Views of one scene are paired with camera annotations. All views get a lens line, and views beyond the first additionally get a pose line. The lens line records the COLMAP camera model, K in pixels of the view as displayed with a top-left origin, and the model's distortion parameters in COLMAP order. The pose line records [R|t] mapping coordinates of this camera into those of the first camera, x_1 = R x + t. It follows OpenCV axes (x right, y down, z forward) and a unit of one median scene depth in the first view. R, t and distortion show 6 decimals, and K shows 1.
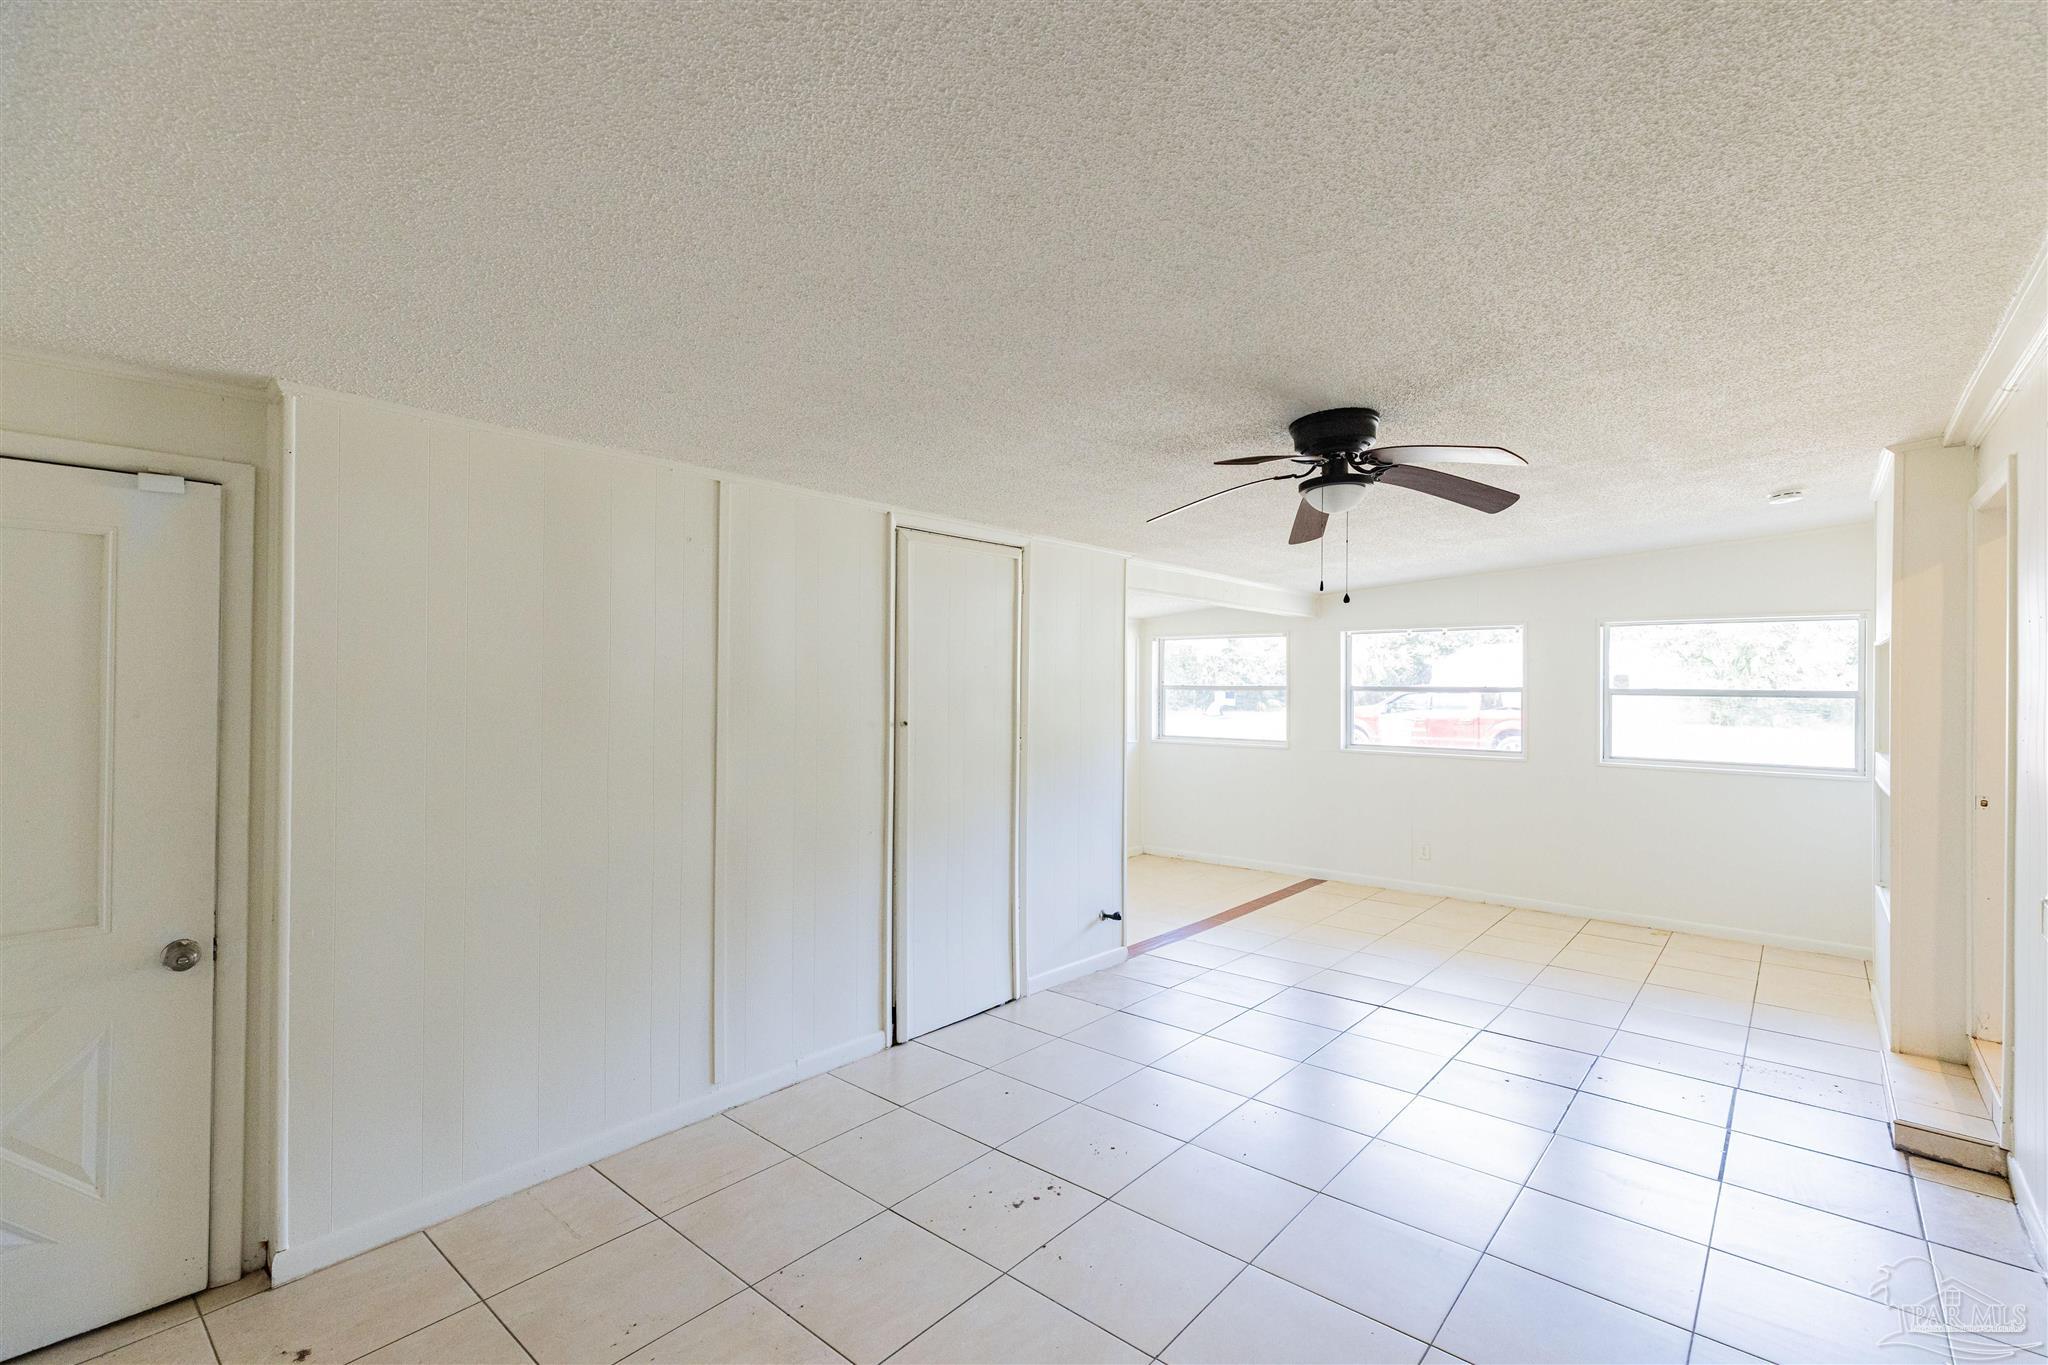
lens RADIAL K [[925.1, 0, 1023.2], [0, 925.1, 682.1], [0, 0, 1]] dist [0.016568, 0.000096]
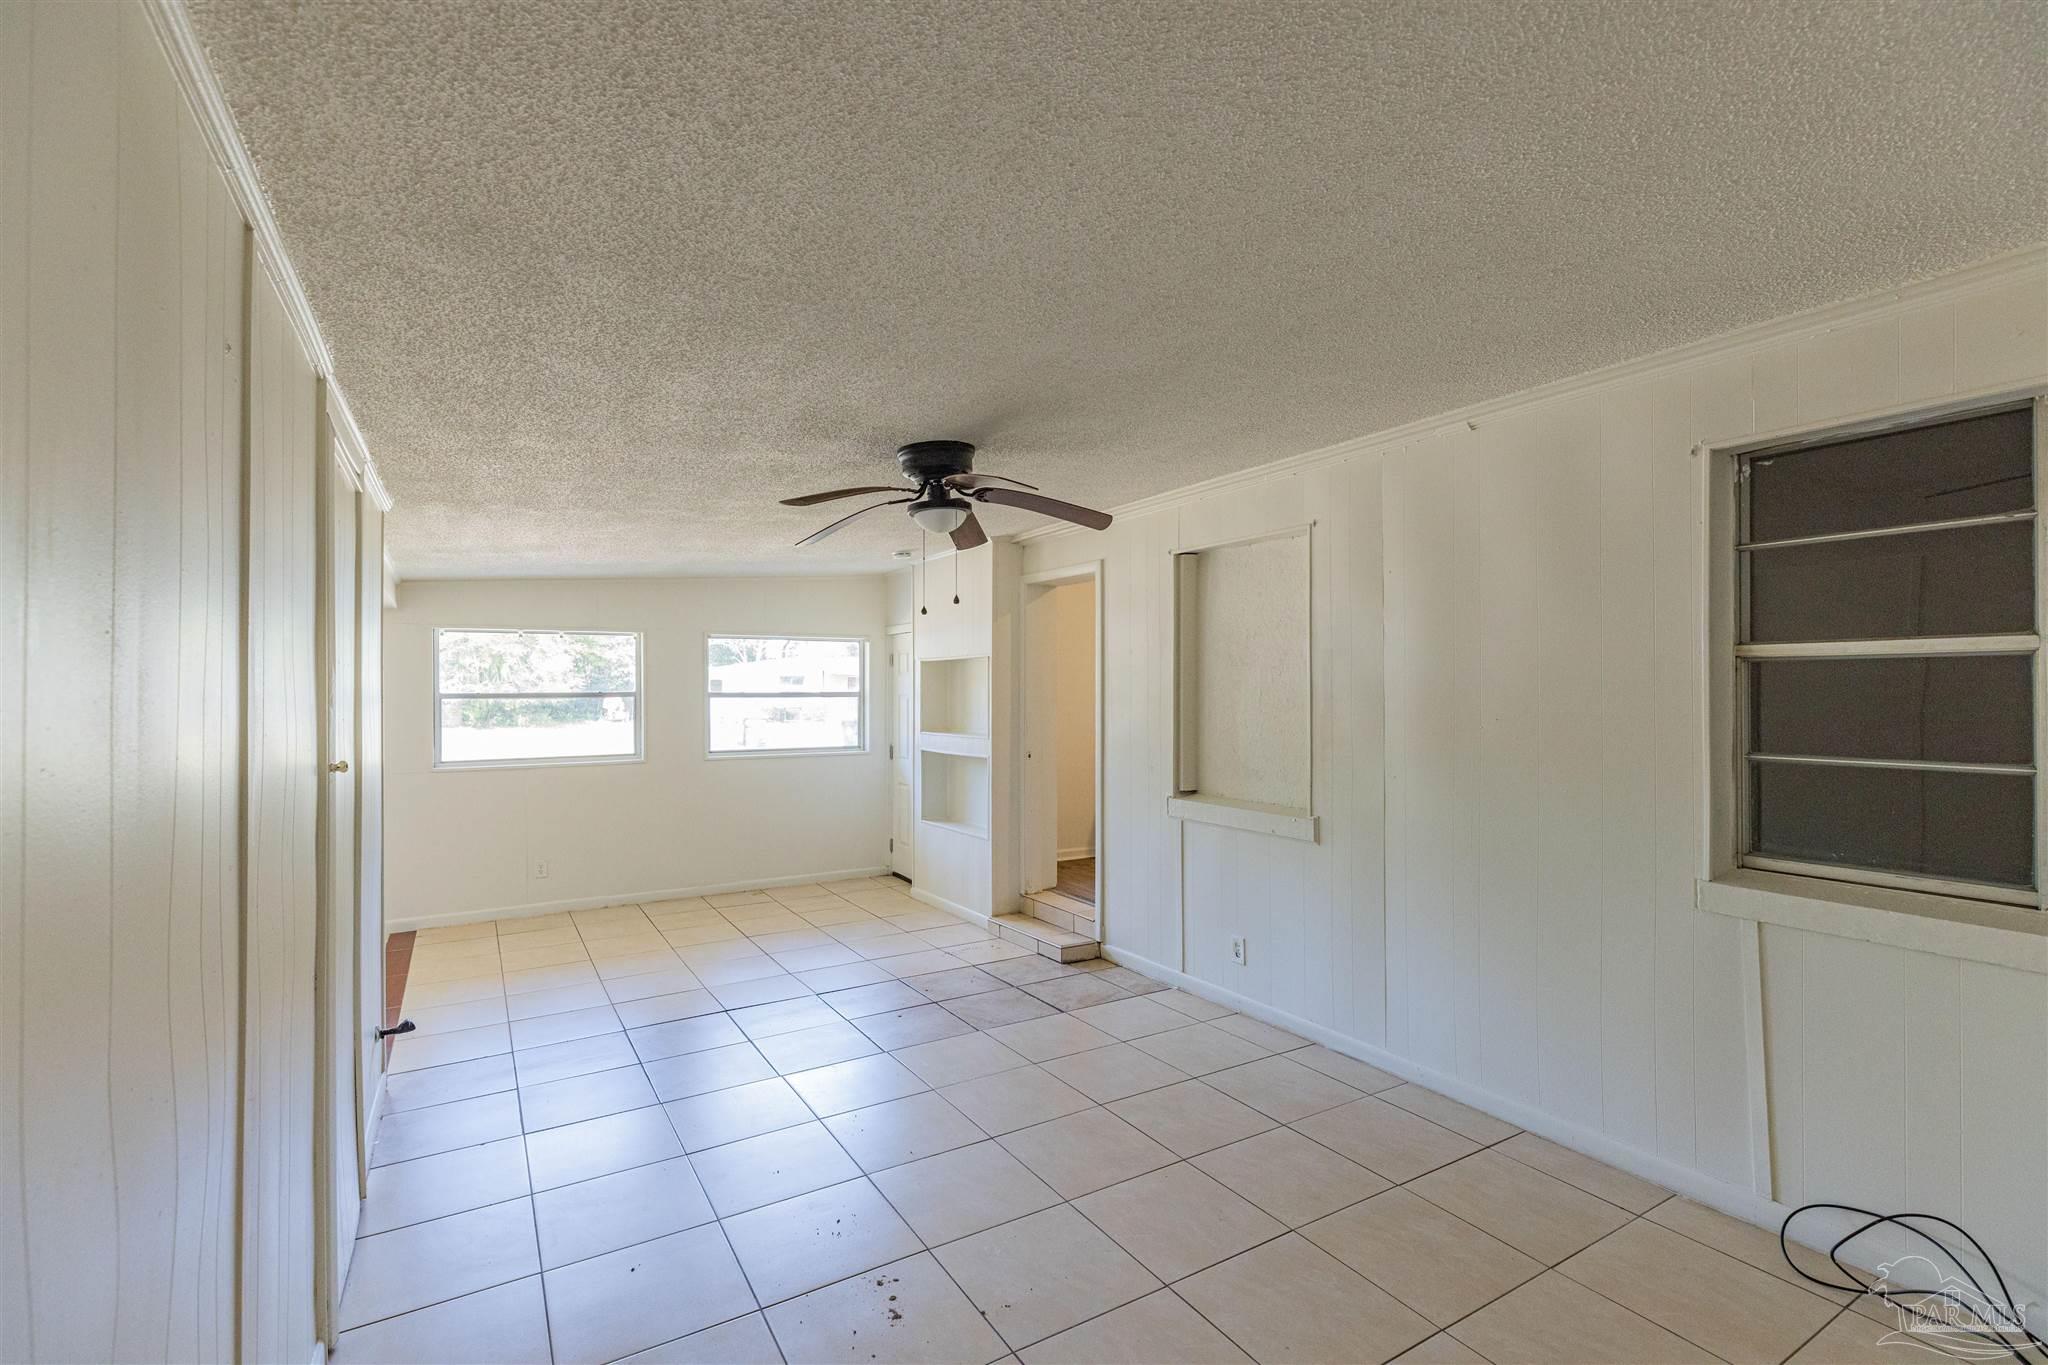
lens RADIAL K [[925.1, 0, 1015.5], [0, 925.1, 680.9], [0, 0, 1]] dist [0.016568, 0.000096]
pose [[0.334475, -0.000676, 0.942404, -0.324943], [0.007592, 0.999969, -0.001977, -0.001727], [-0.942374, 0.007816, 0.334470, 0.263050]]
